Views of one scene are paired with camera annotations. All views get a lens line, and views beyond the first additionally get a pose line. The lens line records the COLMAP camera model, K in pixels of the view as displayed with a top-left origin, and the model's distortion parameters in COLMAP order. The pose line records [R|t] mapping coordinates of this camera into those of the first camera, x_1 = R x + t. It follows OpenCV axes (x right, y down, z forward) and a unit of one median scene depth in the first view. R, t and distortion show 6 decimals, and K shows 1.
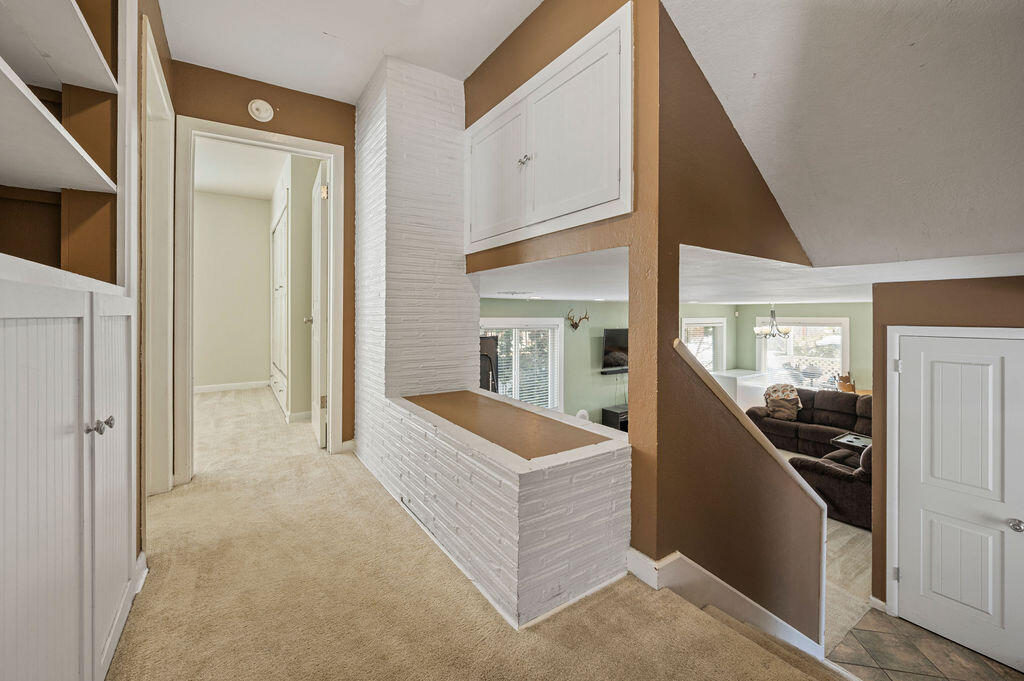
lens RADIAL K [[414.4, 0, 509.9], [0, 414.4, 313.3], [0, 0, 1]] dist [-0.000823, -0.000234]
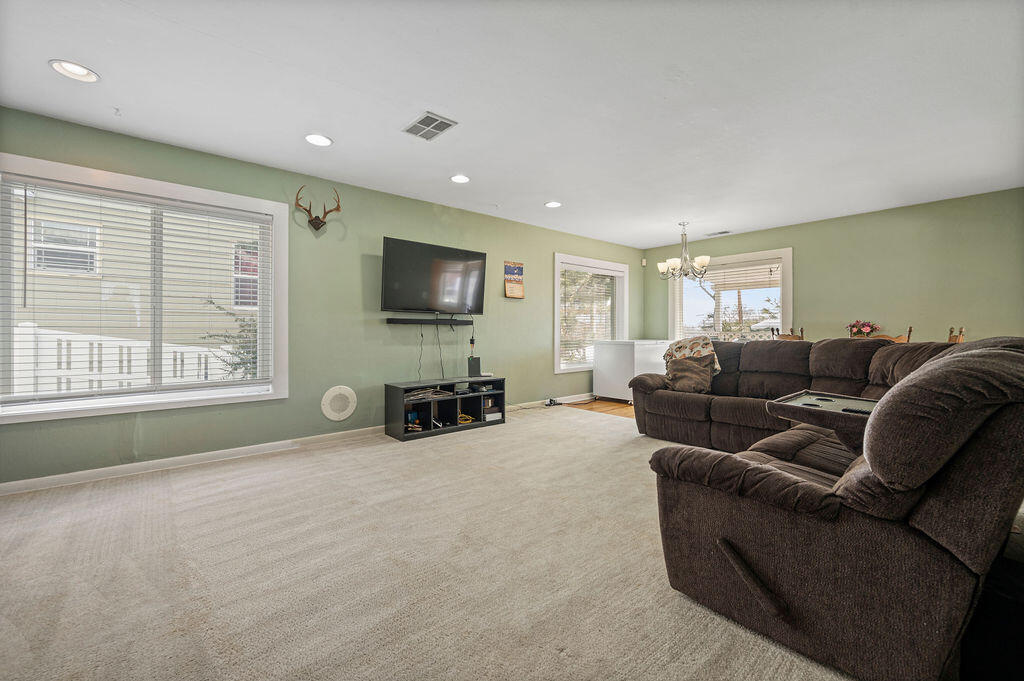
lens RADIAL K [[424.5, 0, 511.7], [0, 424.5, 329.1], [0, 0, 1]] dist [0.000477, 0.000127]
pose [[0.993063, -0.003239, 0.117538, 0.348161], [0.003013, 0.999993, 0.002101, 0.167080], [-0.117544, -0.001732, 0.993066, 0.448783]]
